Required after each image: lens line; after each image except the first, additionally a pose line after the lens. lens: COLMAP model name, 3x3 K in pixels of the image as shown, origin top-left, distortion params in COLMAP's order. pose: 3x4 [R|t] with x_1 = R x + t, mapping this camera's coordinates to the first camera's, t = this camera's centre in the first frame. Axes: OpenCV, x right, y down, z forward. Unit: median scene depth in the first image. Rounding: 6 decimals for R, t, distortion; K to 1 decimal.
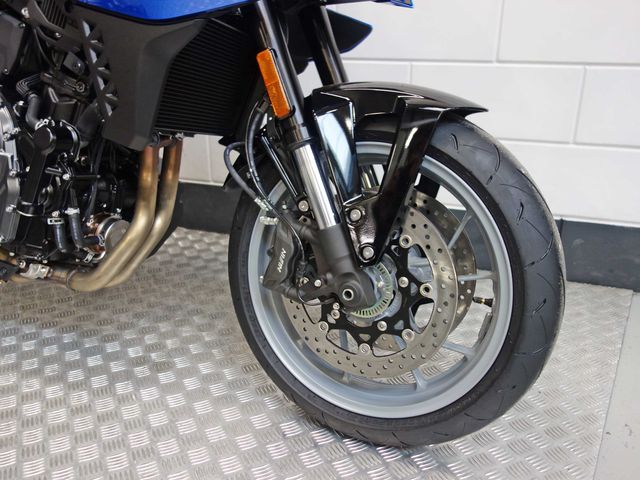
lens RADIAL K [[574.3, 0, 320.0], [0, 574.3, 240.0], [0, 0, 1]] dist [0.002783, 0.011406]
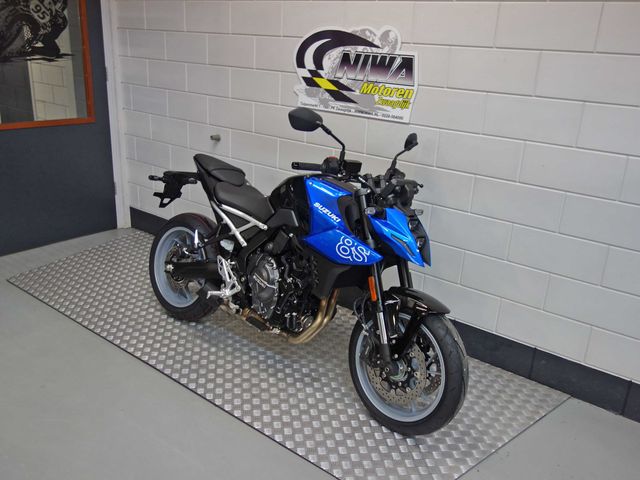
lens RADIAL K [[574.3, 0, 320.0], [0, 574.3, 240.0], [0, 0, 1]] dist [0.002783, 0.011406]
pose [[0.947432, 0.155520, -0.279619, 0.339776], [-0.168564, 0.985421, -0.023070, -0.322541], [0.271954, 0.068991, 0.959834, -1.425179]]
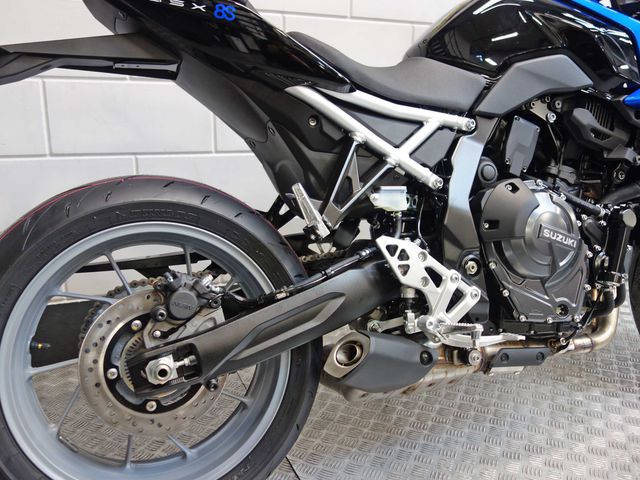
lens RADIAL K [[592.6, 0, 323.2], [0, 592.6, 227.6], [0, 0, 1]] dist [-0.001251, 0.008950]
pose [[0.722068, -0.130097, 0.679480, -1.617341], [0.232637, 0.970625, -0.061377, -0.207326], [-0.651535, 0.202391, 0.731122, 0.461449]]
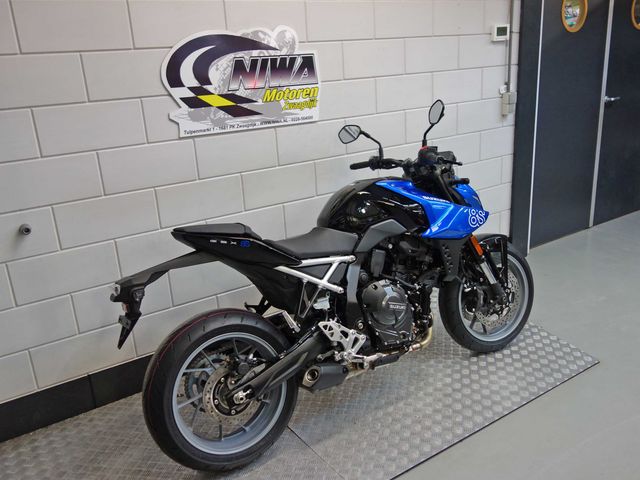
lens RADIAL K [[574.3, 0, 320.0], [0, 574.3, 240.0], [0, 0, 1]] dist [0.002783, 0.011406]
pose [[0.584946, -0.270468, 0.764647, -2.443336], [0.347724, 0.935352, 0.064845, -0.656915], [-0.732753, 0.227955, 0.641179, -0.328542]]
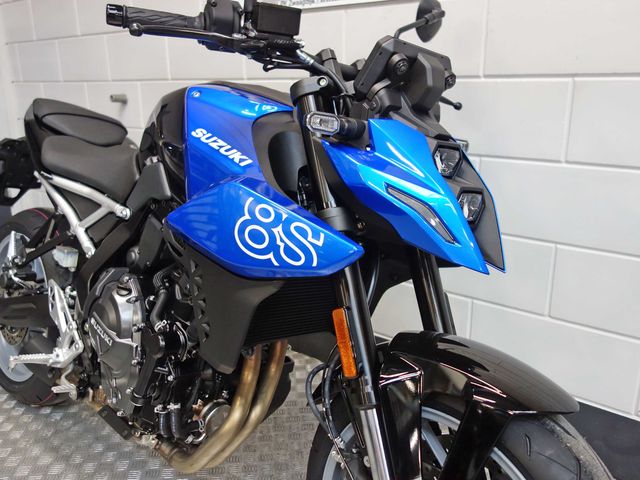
lens RADIAL K [[574.3, 0, 320.0], [0, 574.3, 240.0], [0, 0, 1]] dist [0.002783, 0.011406]
pose [[0.940308, 0.090622, -0.328038, 0.154705], [-0.121767, 0.989672, -0.075640, -0.298192], [0.317796, 0.111069, 0.941631, 0.017927]]
